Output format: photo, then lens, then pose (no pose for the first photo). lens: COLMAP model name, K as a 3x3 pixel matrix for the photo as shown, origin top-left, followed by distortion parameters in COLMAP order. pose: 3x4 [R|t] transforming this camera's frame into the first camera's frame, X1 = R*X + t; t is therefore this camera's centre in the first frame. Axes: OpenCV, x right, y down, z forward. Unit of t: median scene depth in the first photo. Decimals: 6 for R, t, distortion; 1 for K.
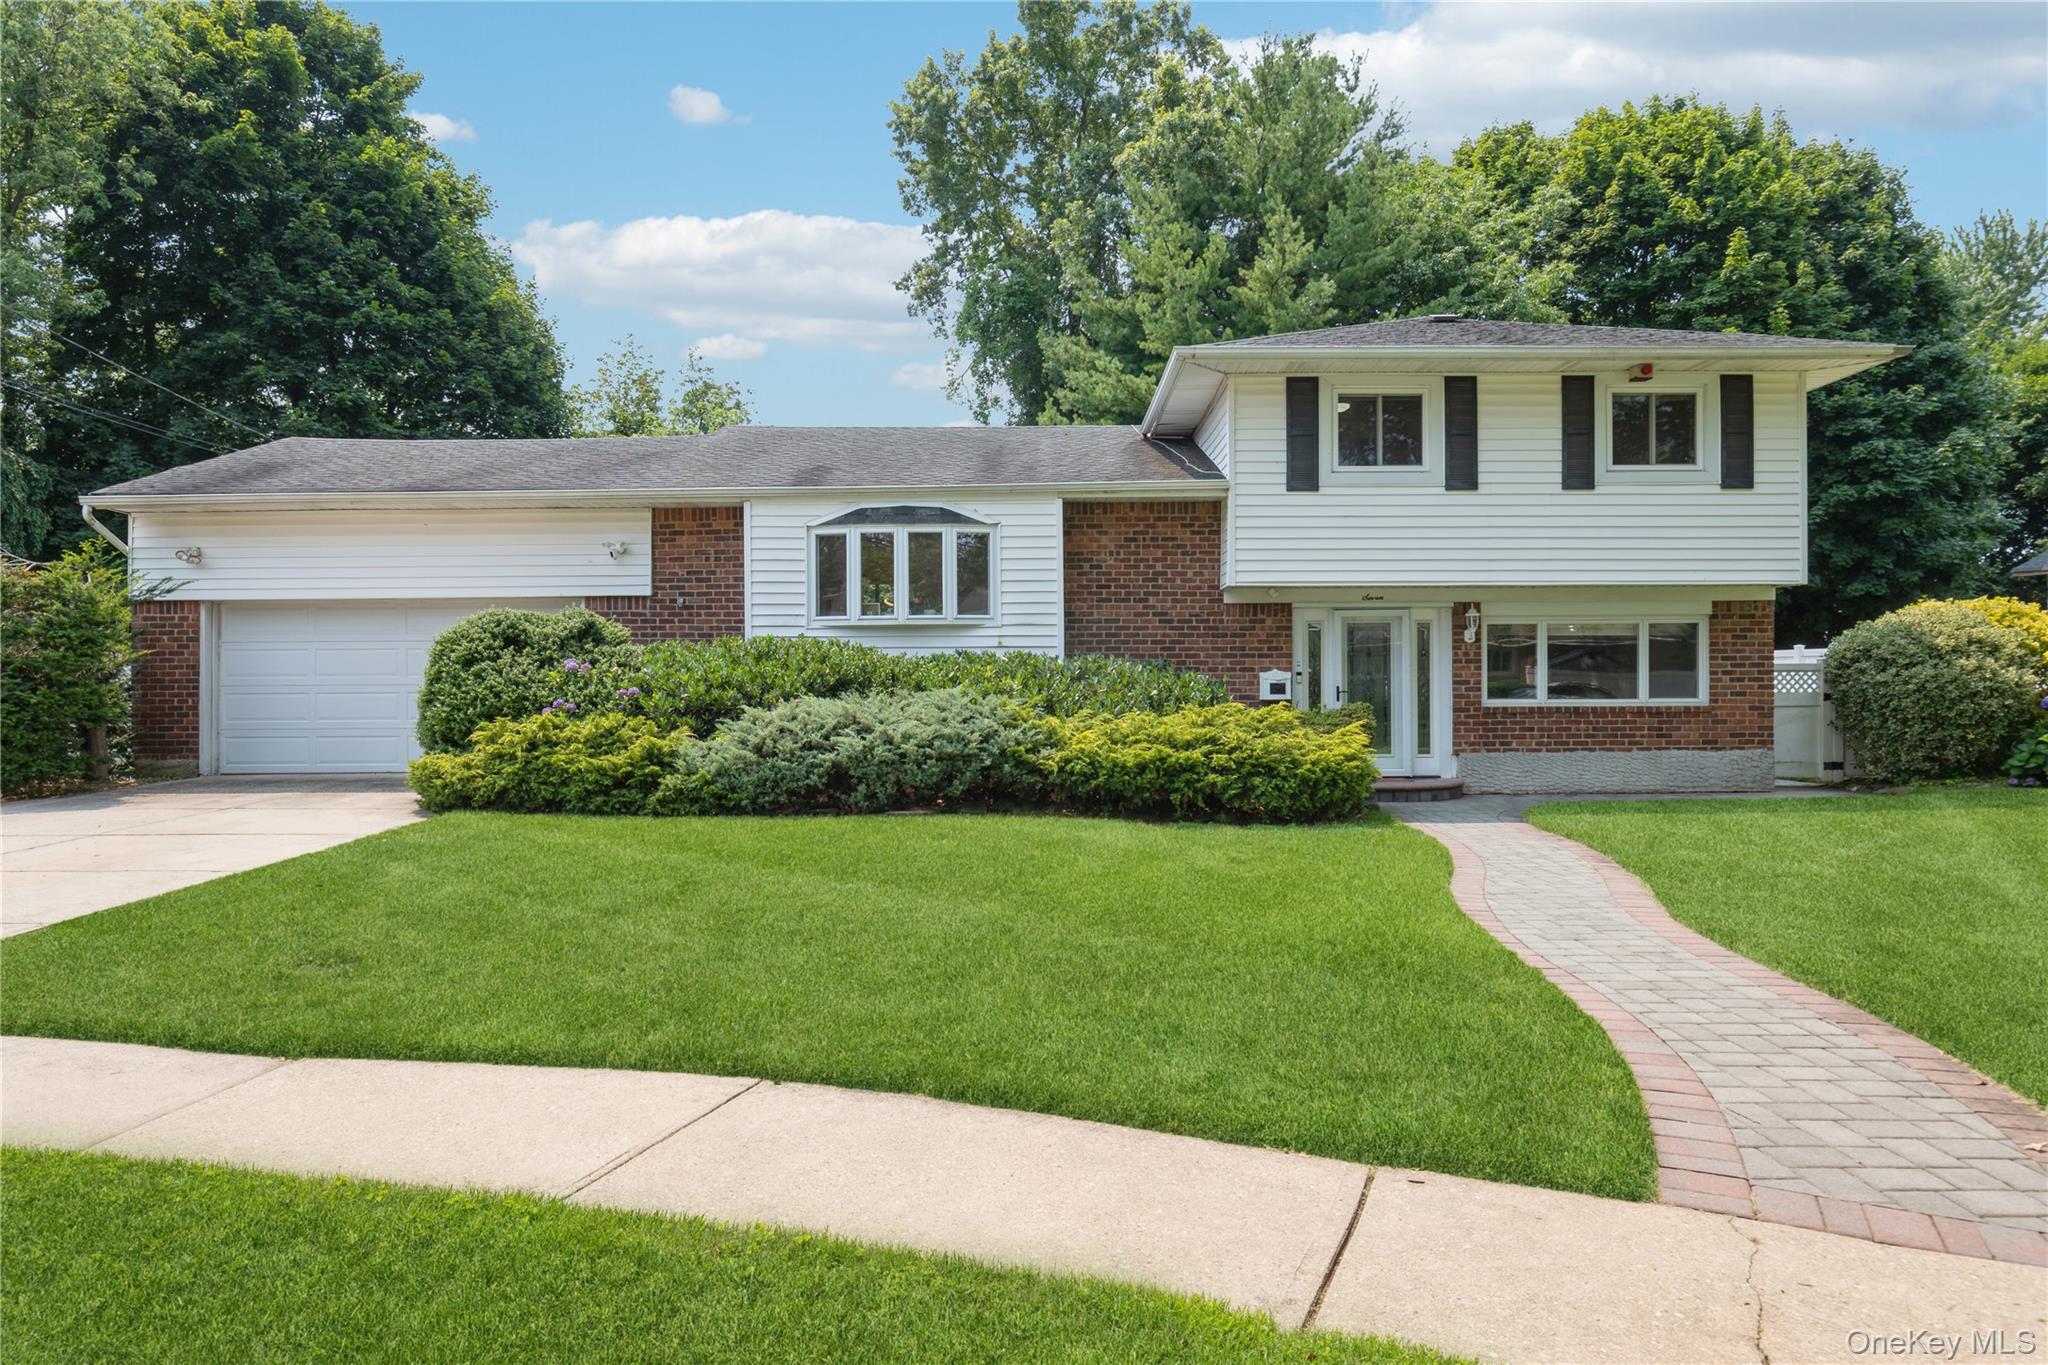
lens RADIAL K [[1180.7, 0, 1022.7], [0, 1180.7, 682.0], [0, 0, 1]] dist [-0.004678, -0.000334]
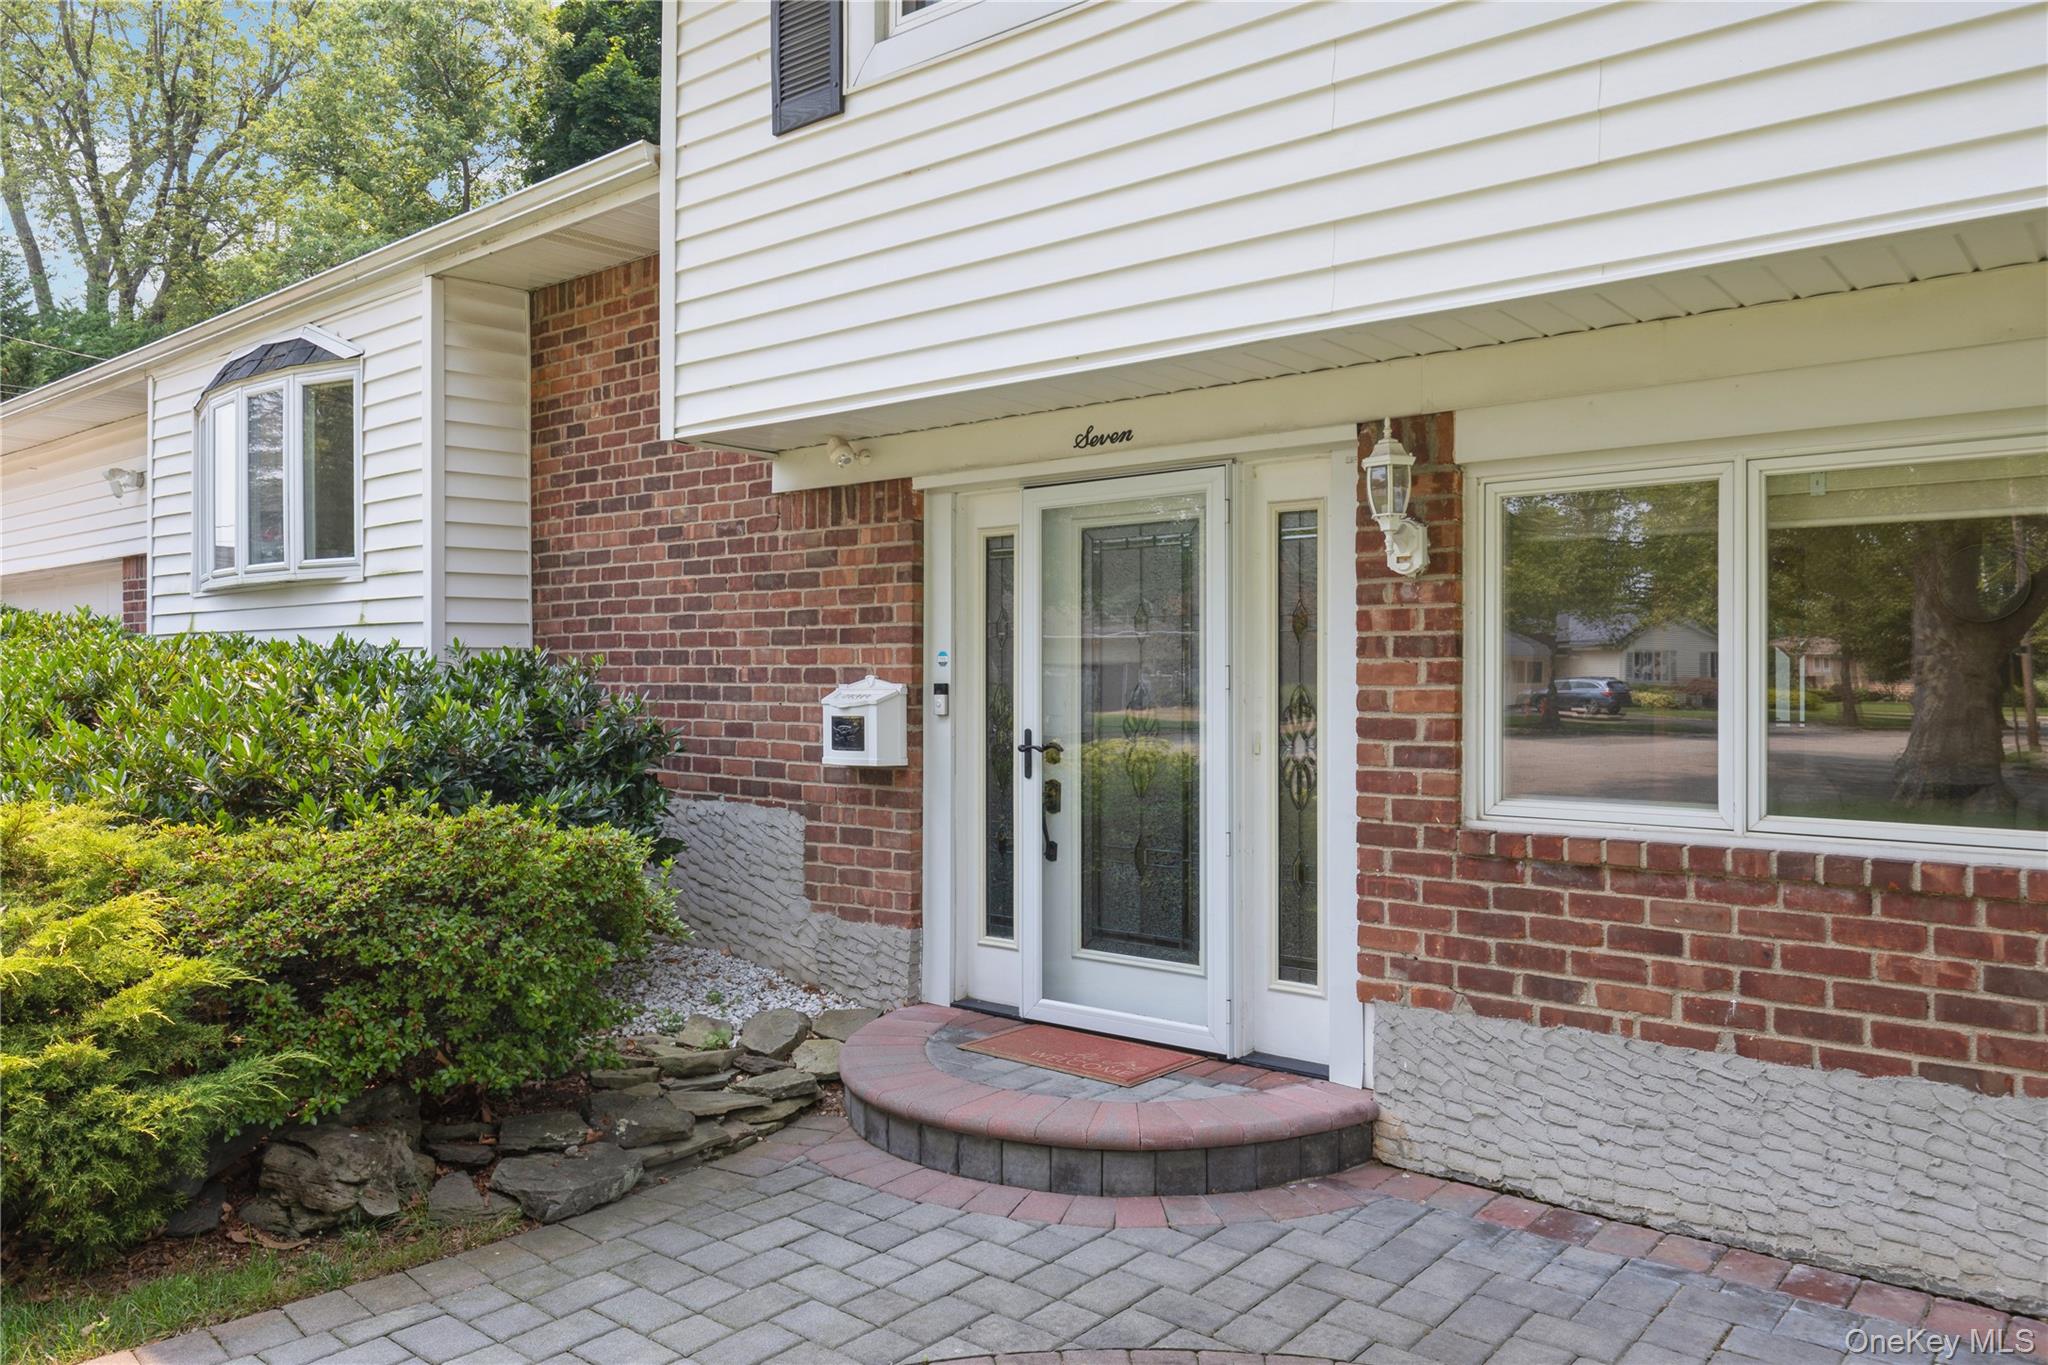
lens RADIAL K [[1436.1, 0, 1021.7], [0, 1436.1, 683.0], [0, 0, 1]] dist [0.010444, 0.003306]
pose [[0.767444, 0.006856, -0.641080, 0.514849], [0.000419, 0.999937, 0.011195, -0.013288], [0.641116, -0.008860, 0.767393, 0.709455]]
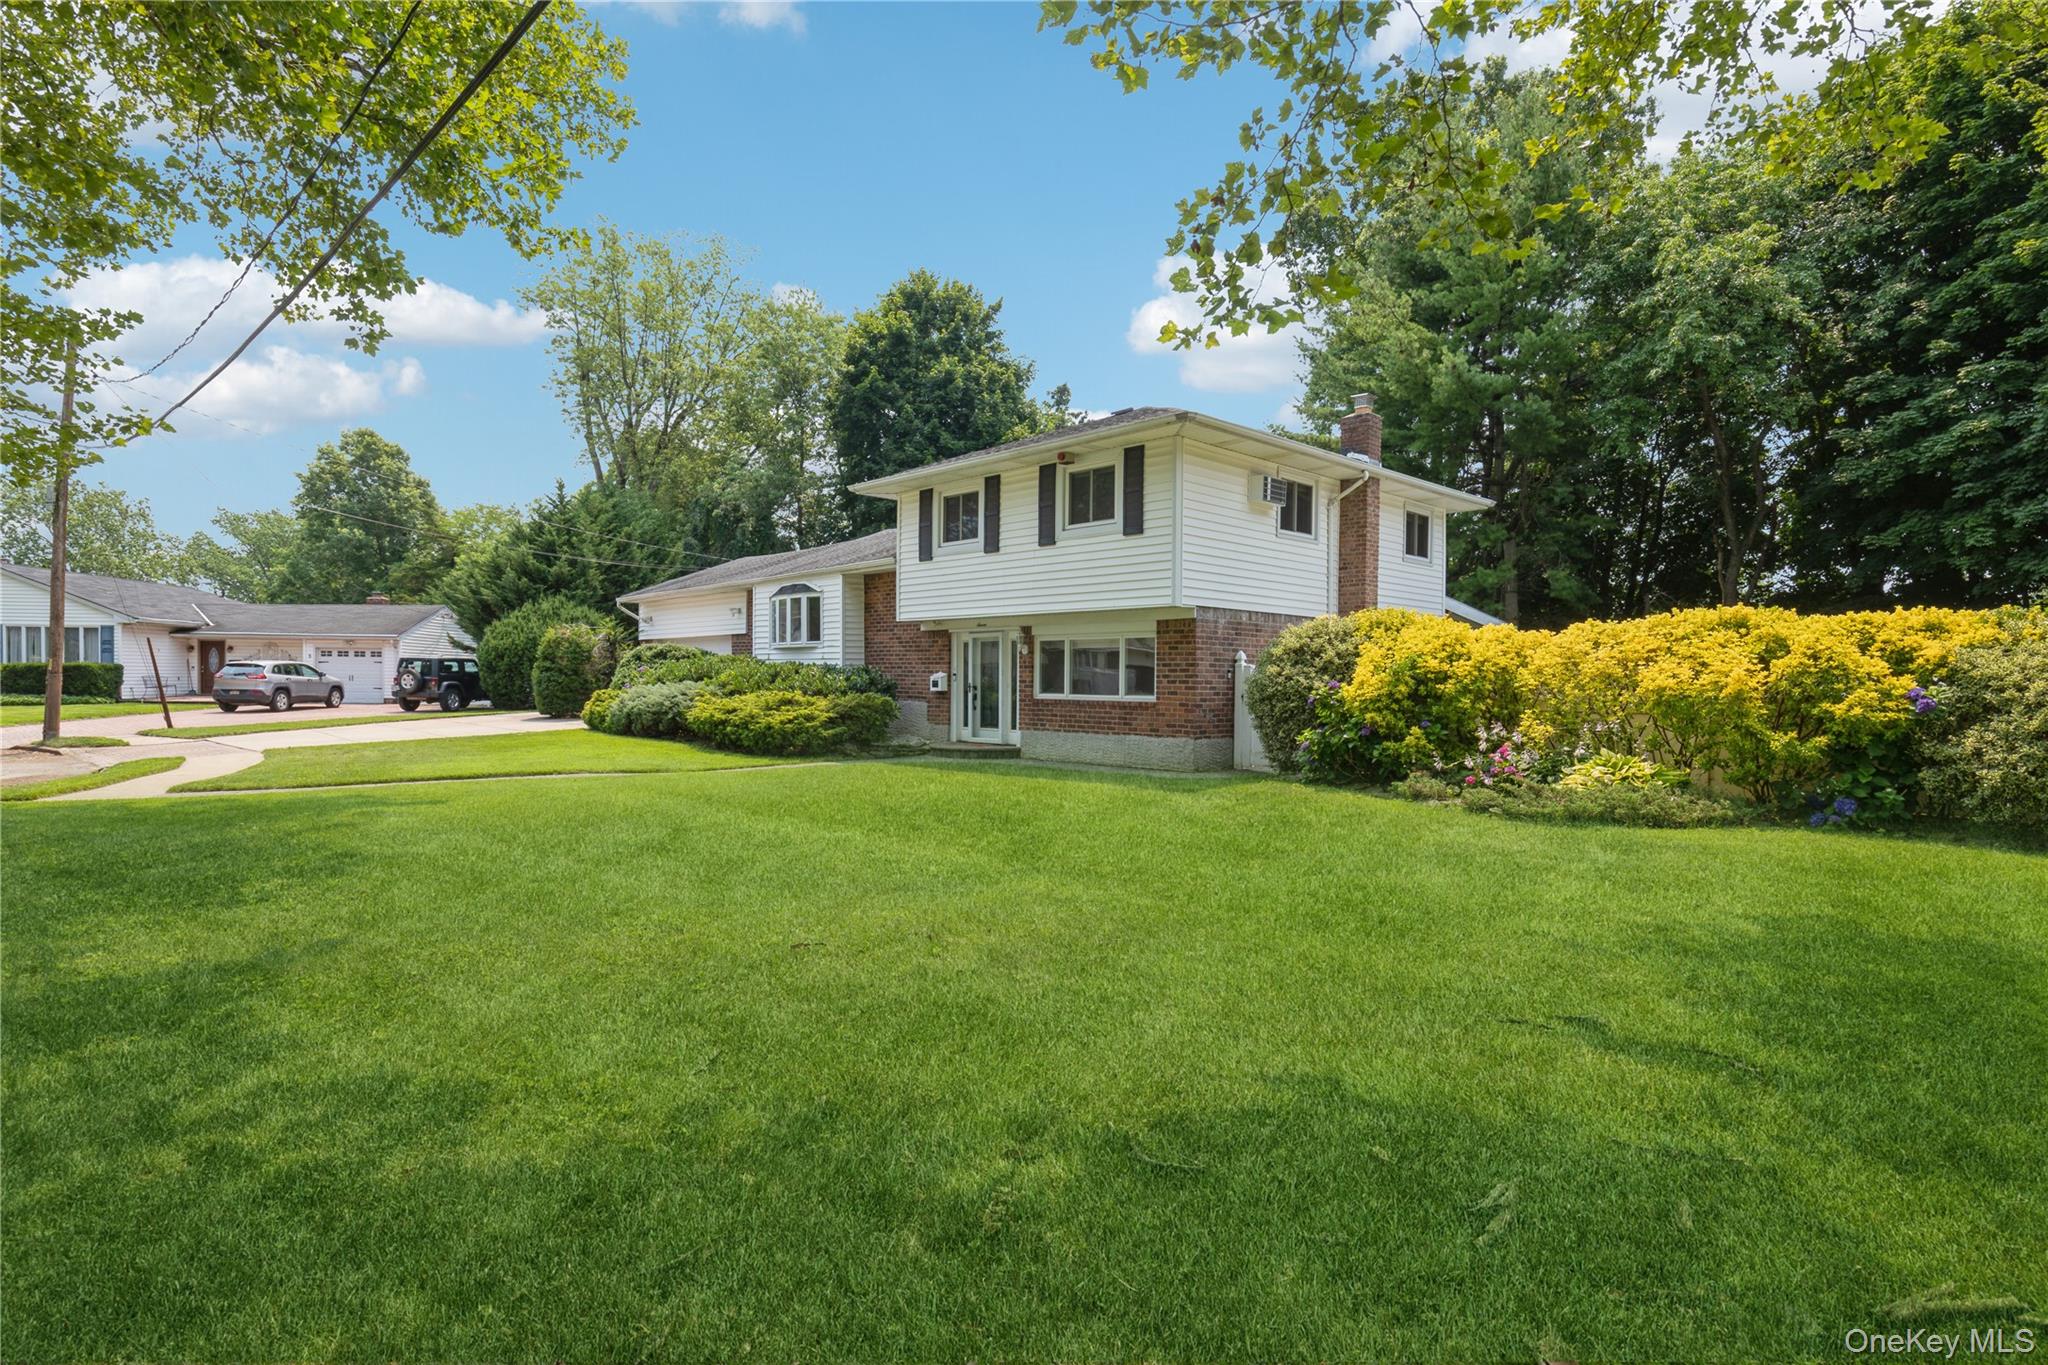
lens RADIAL K [[1063.7, 0, 1016.7], [0, 1063.7, 672.8], [0, 0, 1]] dist [0.000149, 0.001507]
pose [[0.679698, 0.006354, -0.733464, 1.331650], [-0.003117, 0.999978, 0.005774, -0.017802], [0.733485, -0.001638, 0.679704, 0.105282]]
